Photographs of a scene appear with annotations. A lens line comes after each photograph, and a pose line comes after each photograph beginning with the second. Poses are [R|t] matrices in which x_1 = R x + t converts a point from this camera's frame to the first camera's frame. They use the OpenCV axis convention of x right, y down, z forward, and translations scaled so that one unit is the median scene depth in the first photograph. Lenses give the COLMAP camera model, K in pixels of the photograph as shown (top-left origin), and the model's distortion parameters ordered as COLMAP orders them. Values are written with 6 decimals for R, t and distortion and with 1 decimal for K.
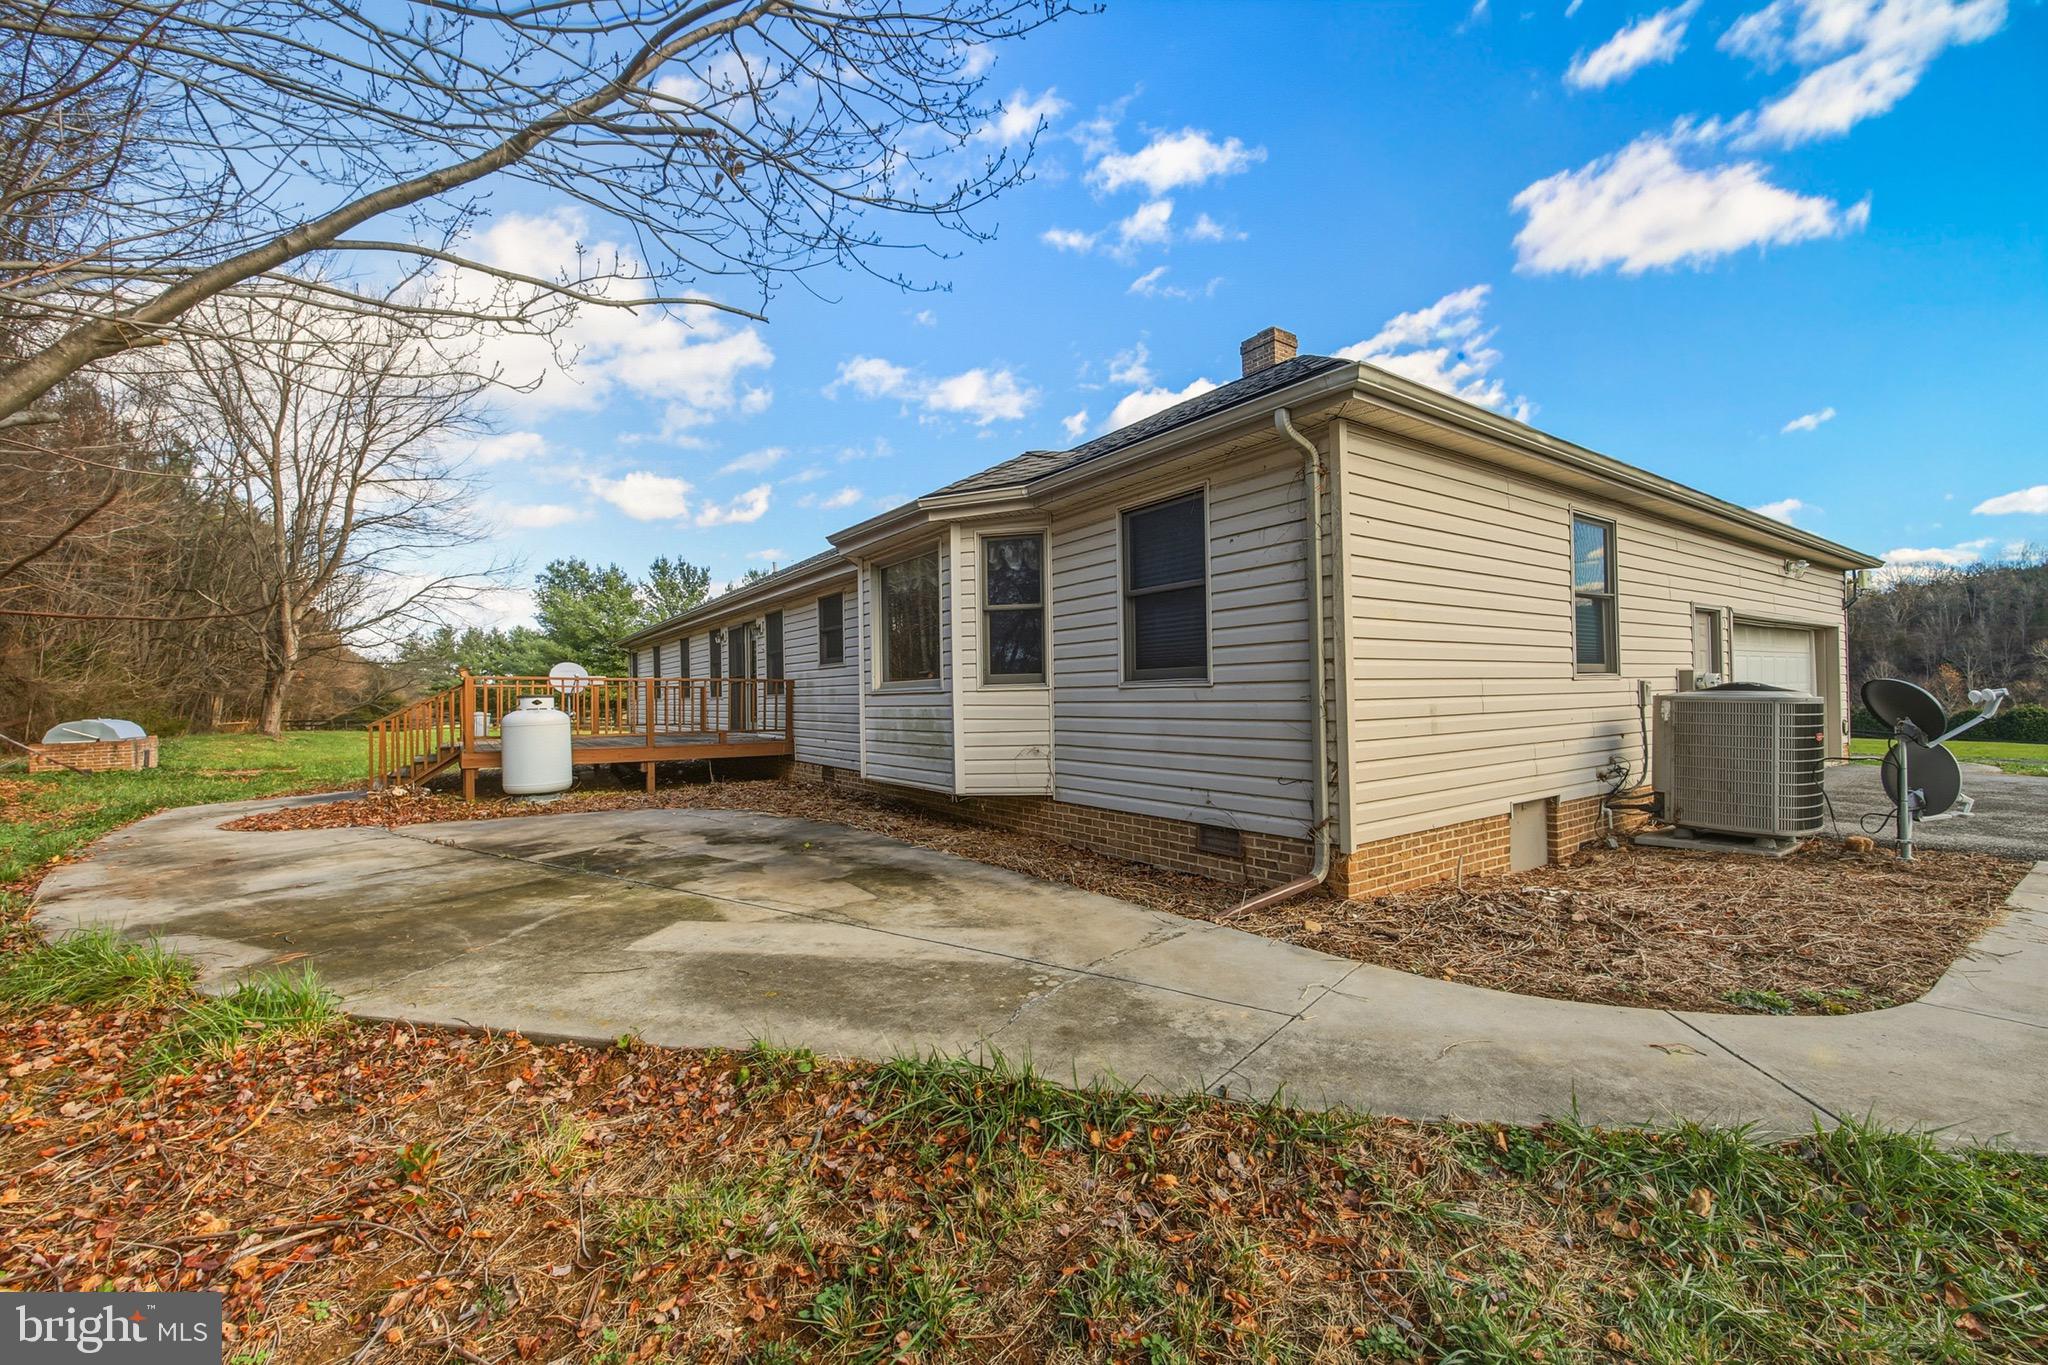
lens RADIAL K [[819.5, 0, 1025.9], [0, 819.5, 682.6], [0, 0, 1]] dist [0.001632, 0.000263]
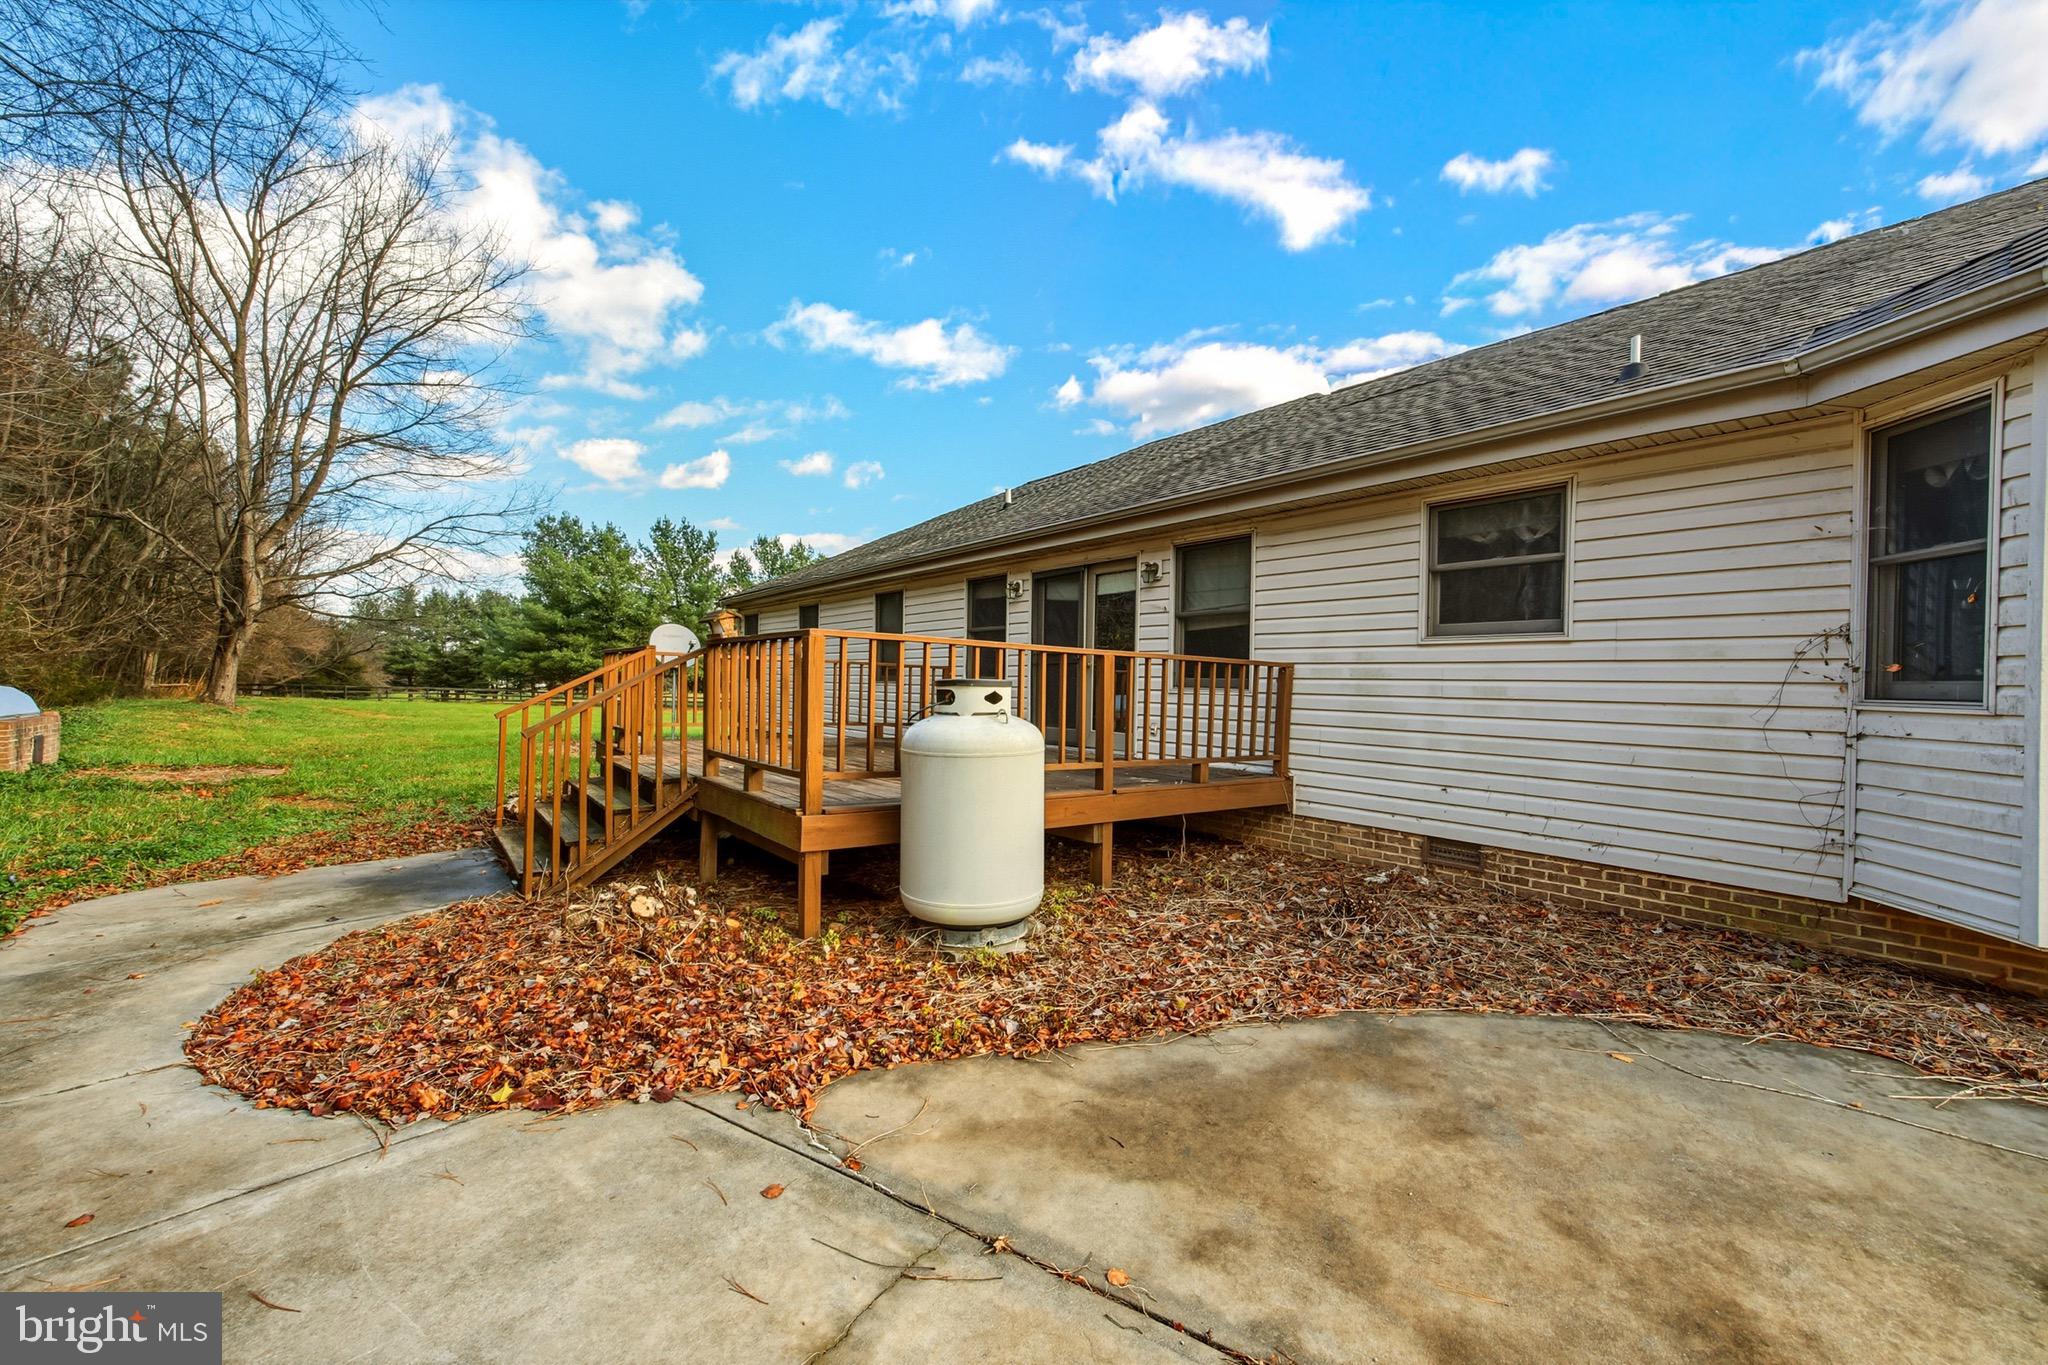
lens RADIAL K [[819.5, 0, 1025.9], [0, 819.5, 680.4], [0, 0, 1]] dist [0.001632, 0.000263]
pose [[0.998420, 0.037930, 0.041454, -0.171512], [-0.038405, 0.999205, 0.010720, 0.002973], [-0.041014, -0.012295, 0.999083, 0.169236]]
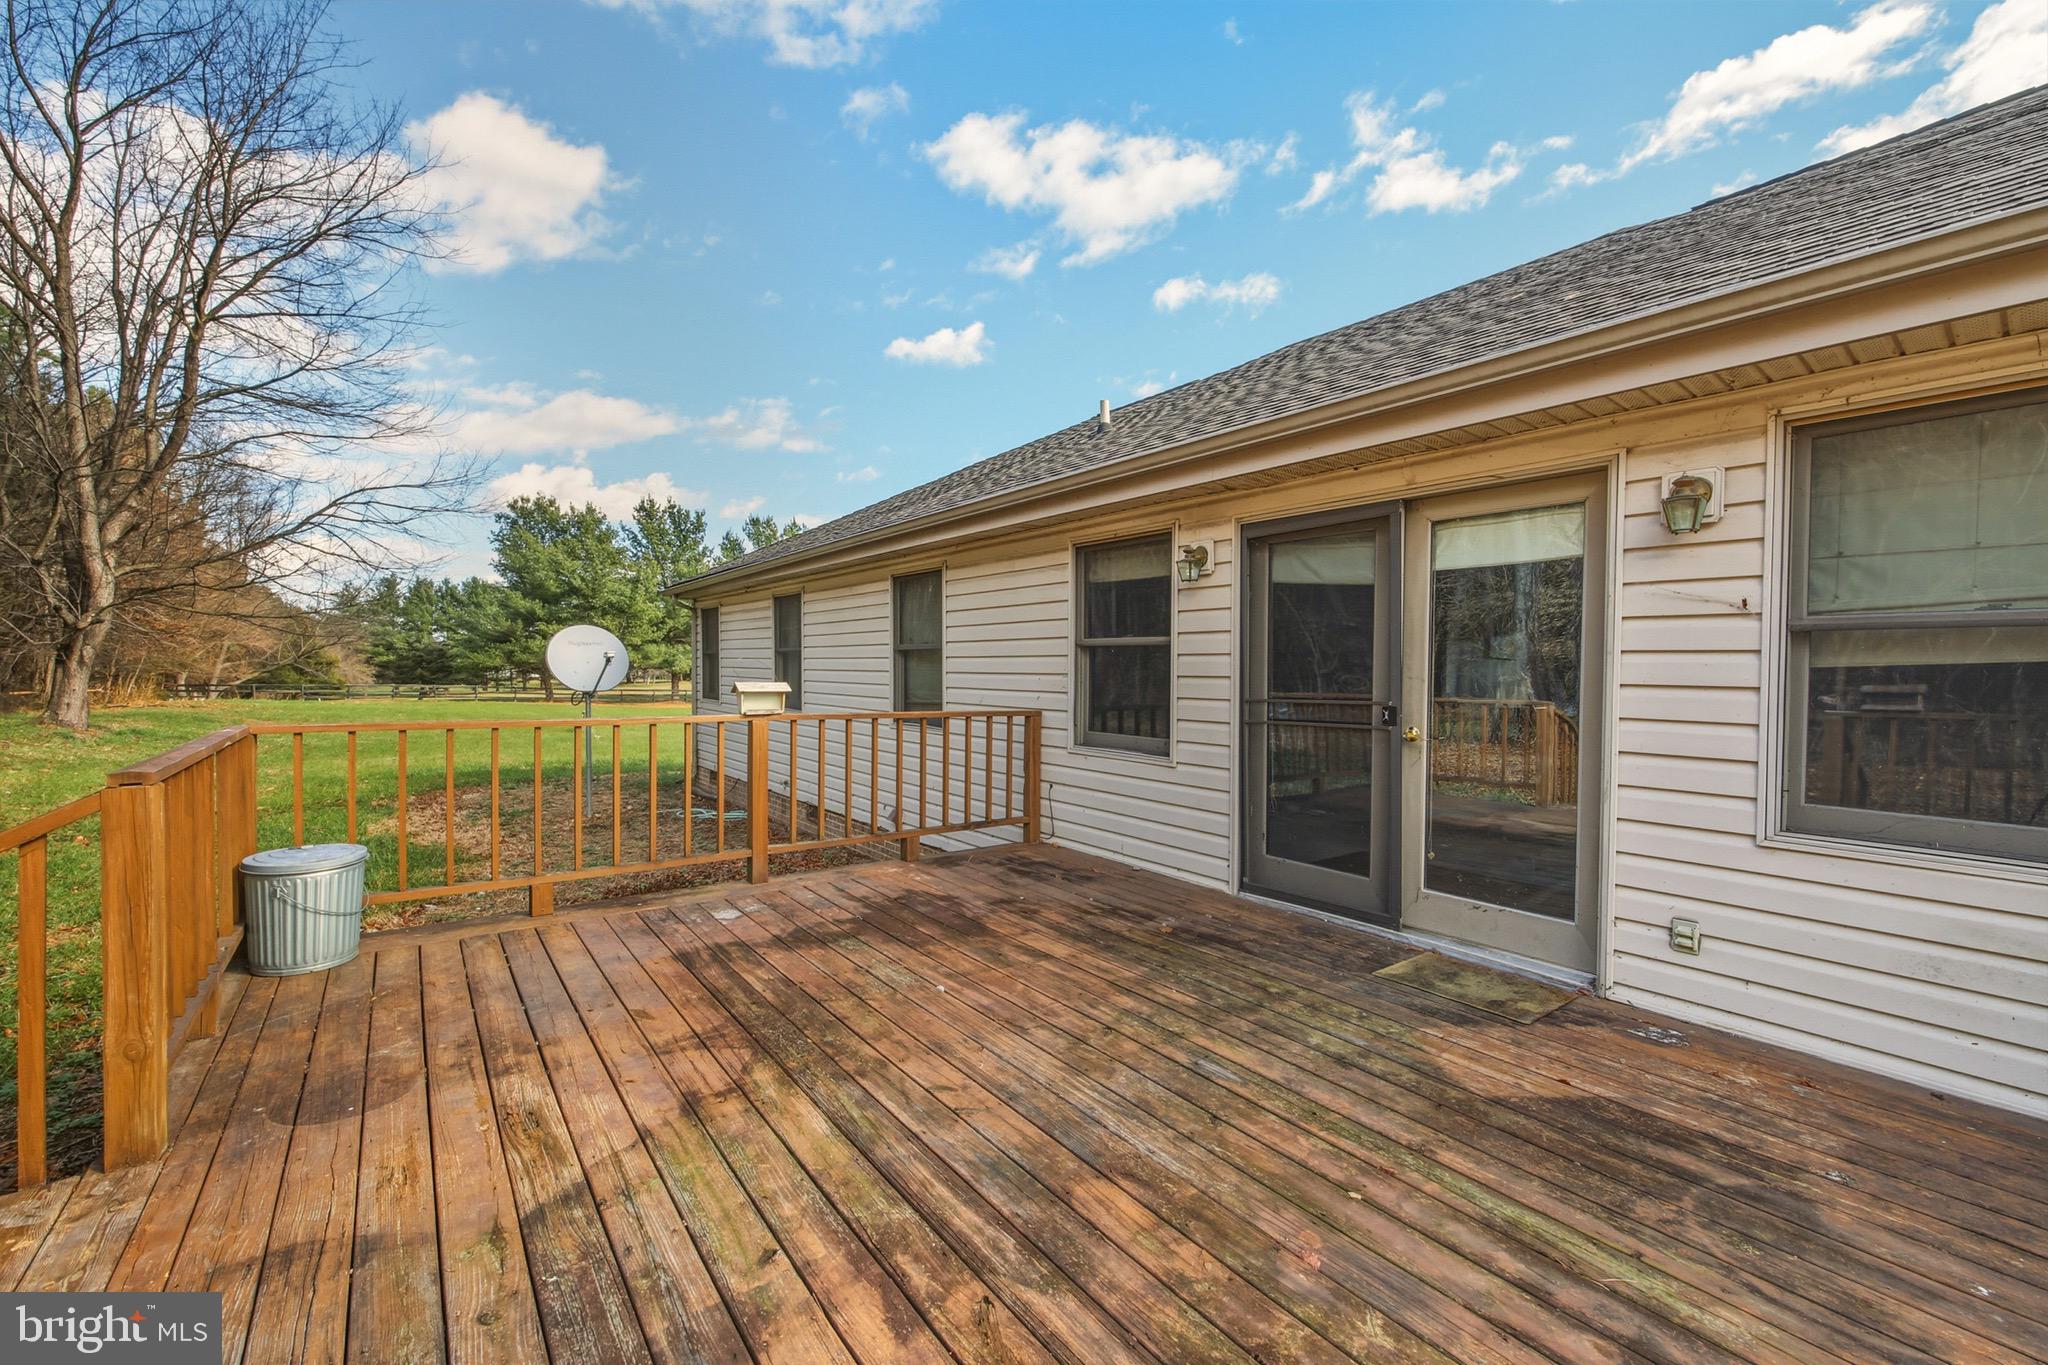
lens RADIAL K [[819.5, 0, 1025.1], [0, 819.5, 682.8], [0, 0, 1]] dist [0.001632, 0.000263]
pose [[0.999001, 0.022503, 0.038614, -0.196841], [-0.023971, 0.998990, 0.037995, -0.009537], [-0.037720, -0.038883, 0.998532, 0.315771]]
